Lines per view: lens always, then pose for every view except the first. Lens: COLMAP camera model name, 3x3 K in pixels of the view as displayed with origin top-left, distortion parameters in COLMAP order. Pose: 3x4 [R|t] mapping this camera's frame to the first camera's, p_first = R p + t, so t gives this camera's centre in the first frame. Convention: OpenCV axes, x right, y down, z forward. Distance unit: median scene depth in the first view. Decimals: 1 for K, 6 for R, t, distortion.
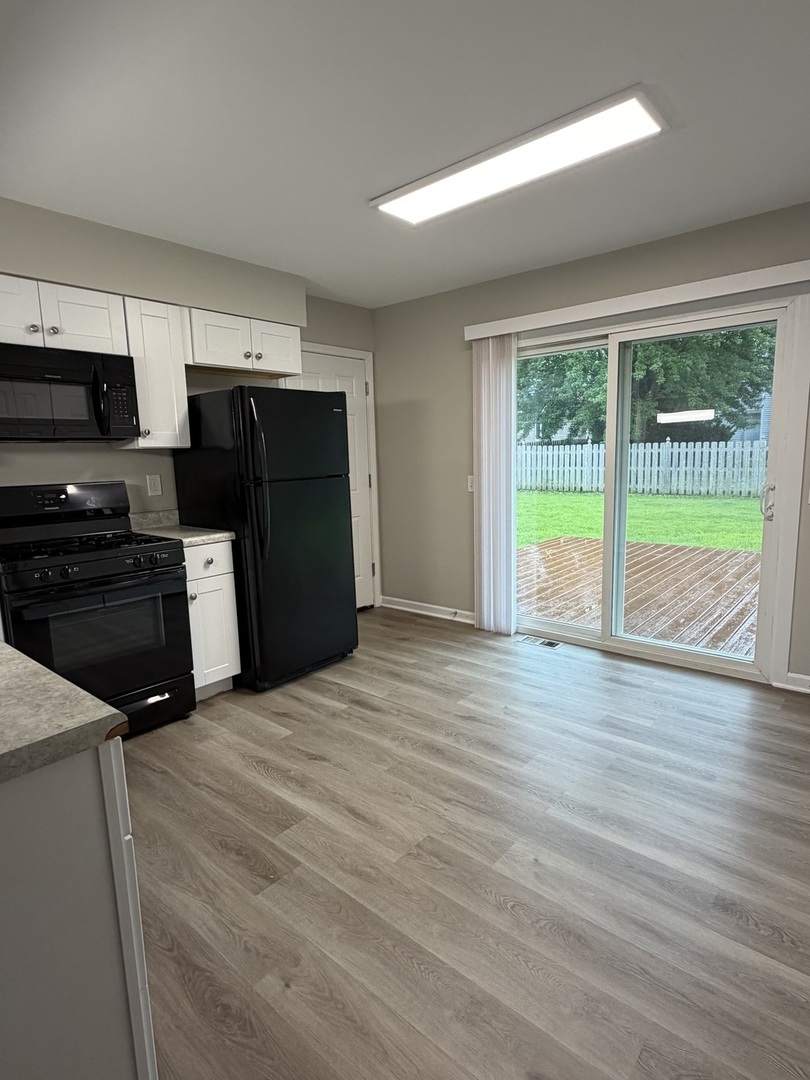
lens RADIAL K [[573.4, 0, 405.2], [0, 573.4, 542.7], [0, 0, 1]] dist [-0.007213, -0.001563]
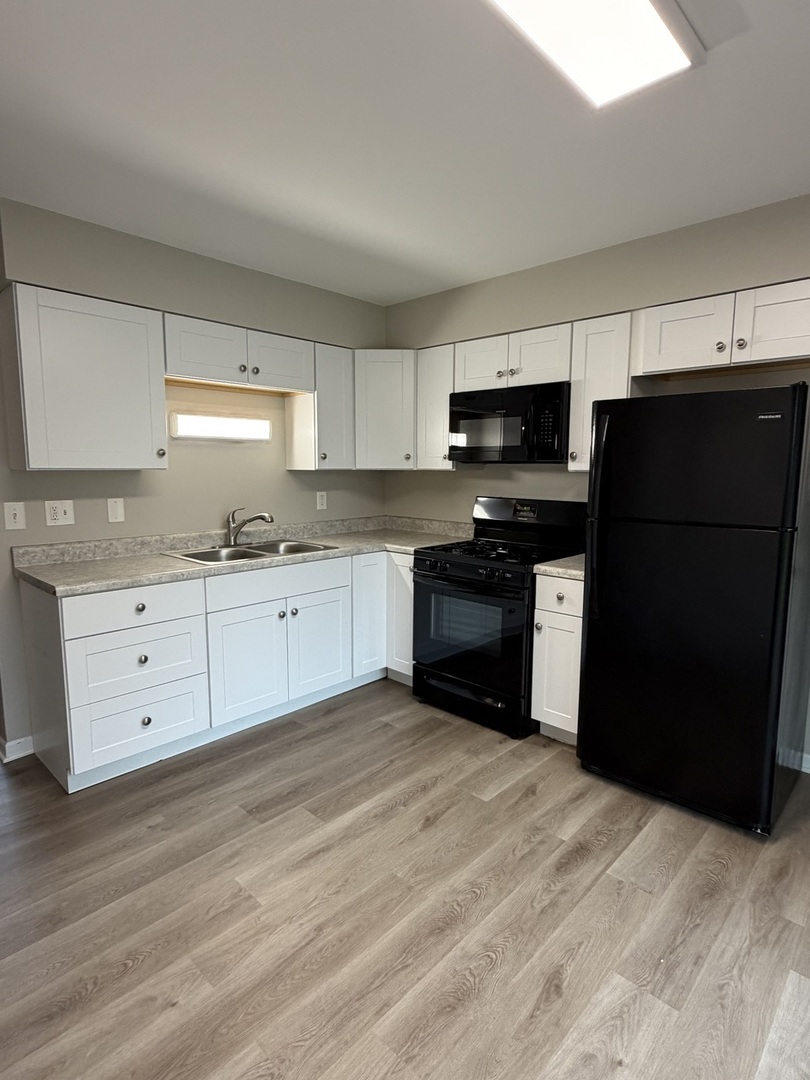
lens RADIAL K [[573.4, 0, 406.3], [0, 573.4, 541.8], [0, 0, 1]] dist [-0.007213, -0.001563]
pose [[-0.048135, 0.155524, -0.986659, 0.626160], [-0.162232, 0.973470, 0.161359, -0.180416], [0.985578, 0.167834, -0.021627, 0.854696]]
